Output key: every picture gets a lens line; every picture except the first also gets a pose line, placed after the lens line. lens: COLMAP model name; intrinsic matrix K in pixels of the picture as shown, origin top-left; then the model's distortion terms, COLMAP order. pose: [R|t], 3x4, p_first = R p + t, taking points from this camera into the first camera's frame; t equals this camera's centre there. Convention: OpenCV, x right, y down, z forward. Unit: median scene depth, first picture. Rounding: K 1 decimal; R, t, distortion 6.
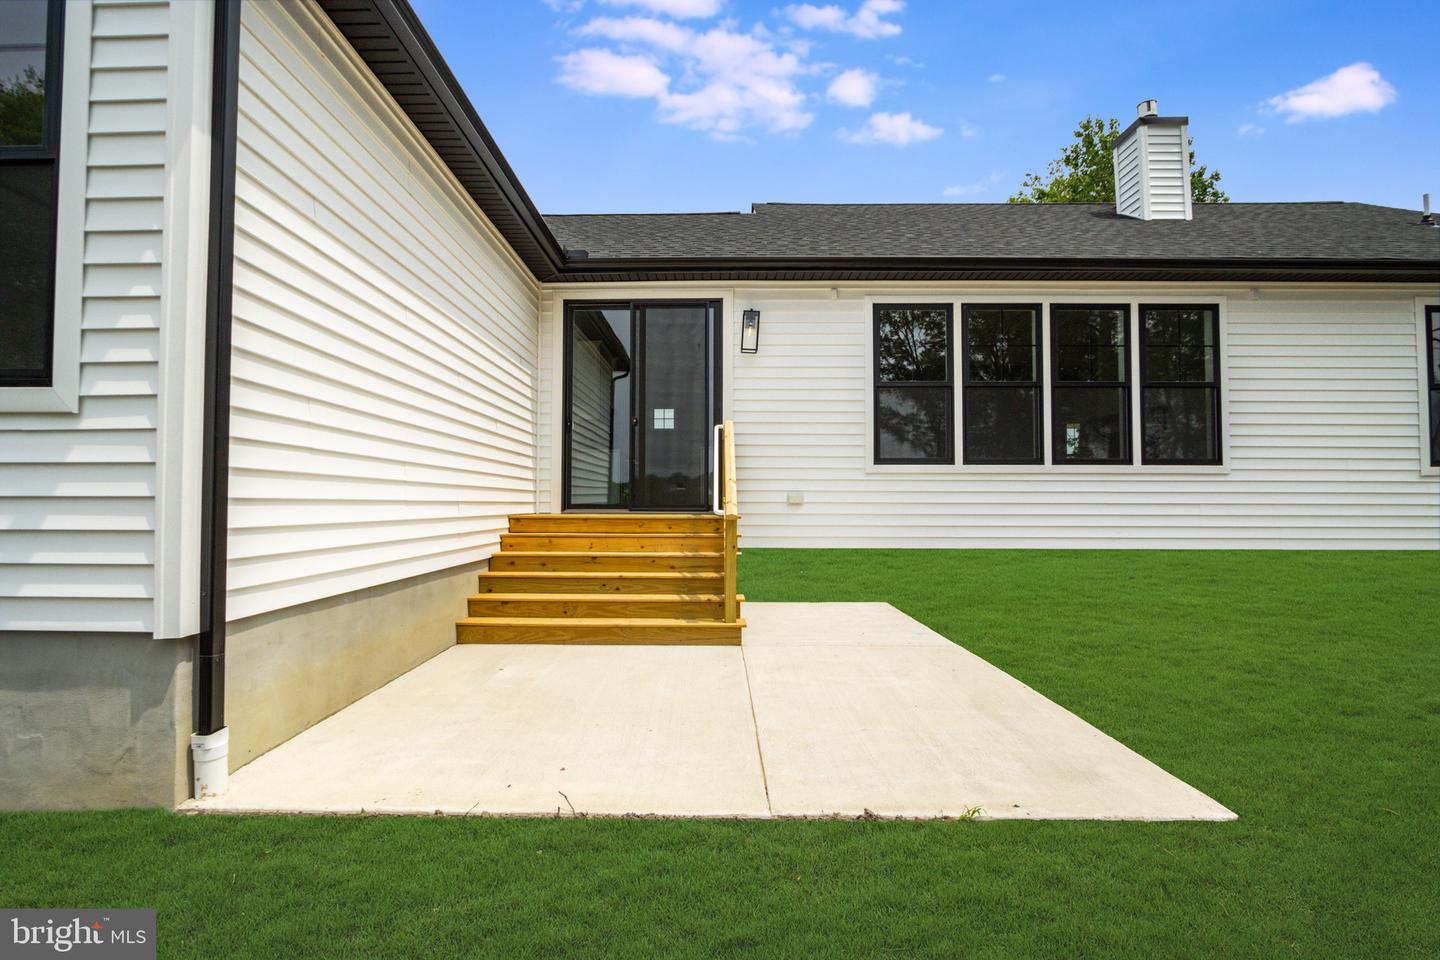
lens RADIAL K [[670.3, 0, 699.0], [0, 670.3, 479.5], [0, 0, 1]] dist [-0.016688, 0.000774]
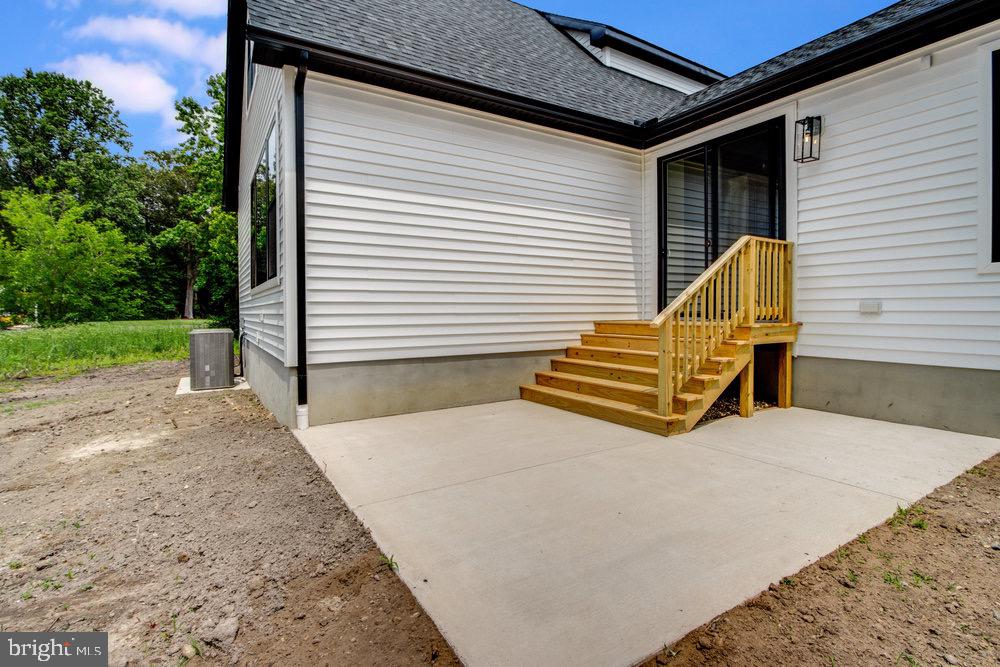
lens RADIAL K [[474.8, 0, 497.2], [0, 474.8, 309.6], [0, 0, 1]] dist [-0.017399, 0.000338]
pose [[0.529988, -0.005791, -0.847985, 0.511551], [0.038492, 0.999110, 0.017234, 0.001223], [0.847131, -0.041774, 0.529739, 0.278504]]
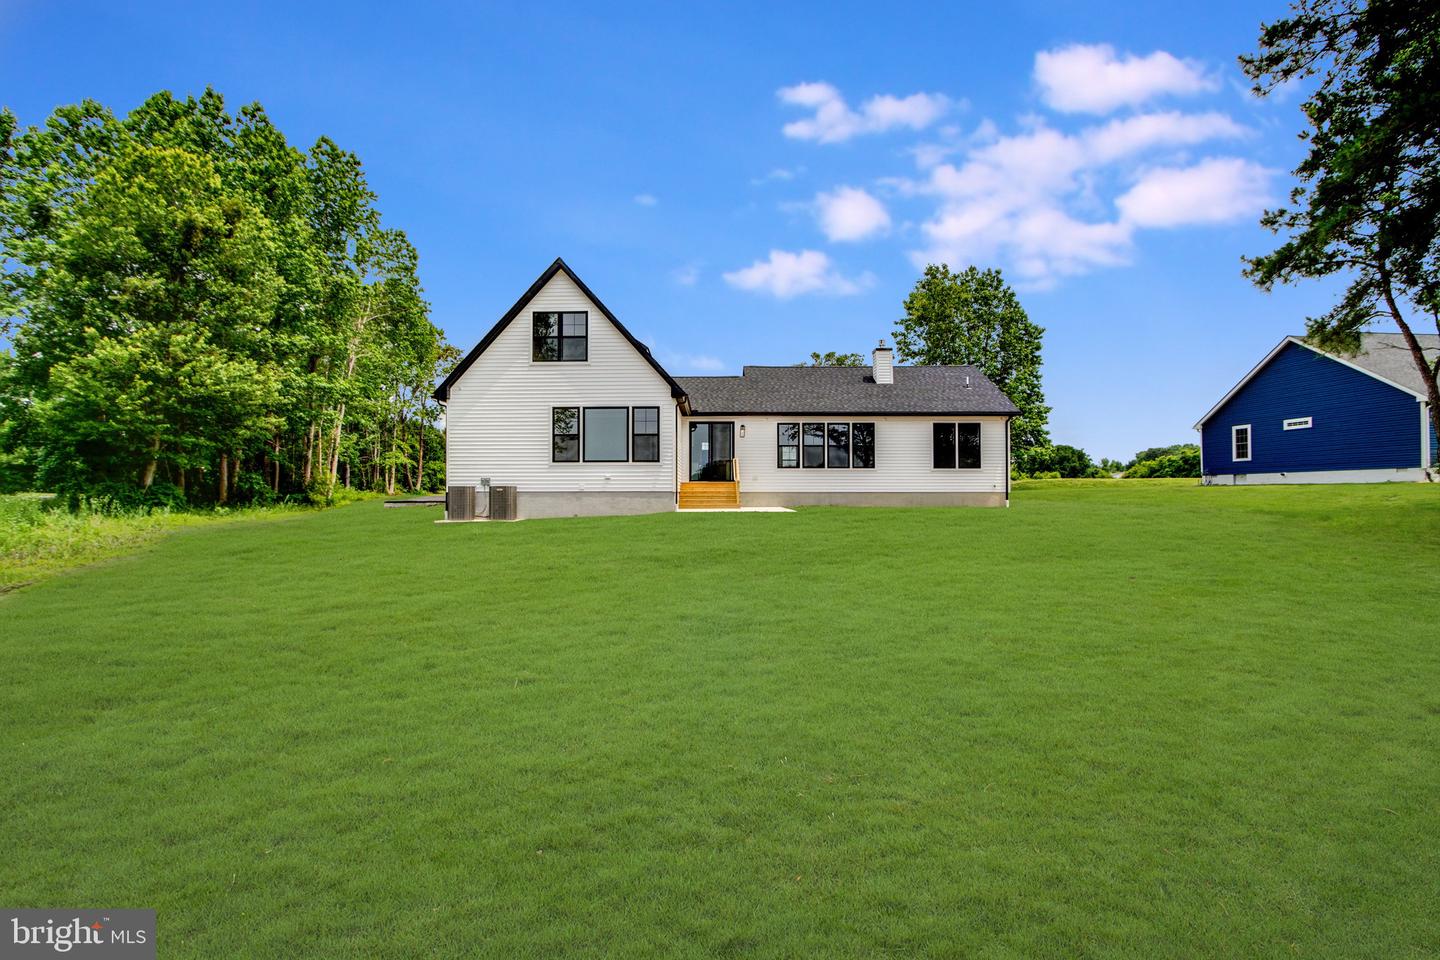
lens RADIAL K [[670.3, 0, 699.0], [0, 670.3, 479.5], [0, 0, 1]] dist [-0.016688, 0.000774]
pose [[1.000000, -0.000116, 0.000007, -0.192053], [0.000116, 1.000000, 0.000233, 0.047769], [-0.000007, -0.000233, 1.000000, -3.185804]]
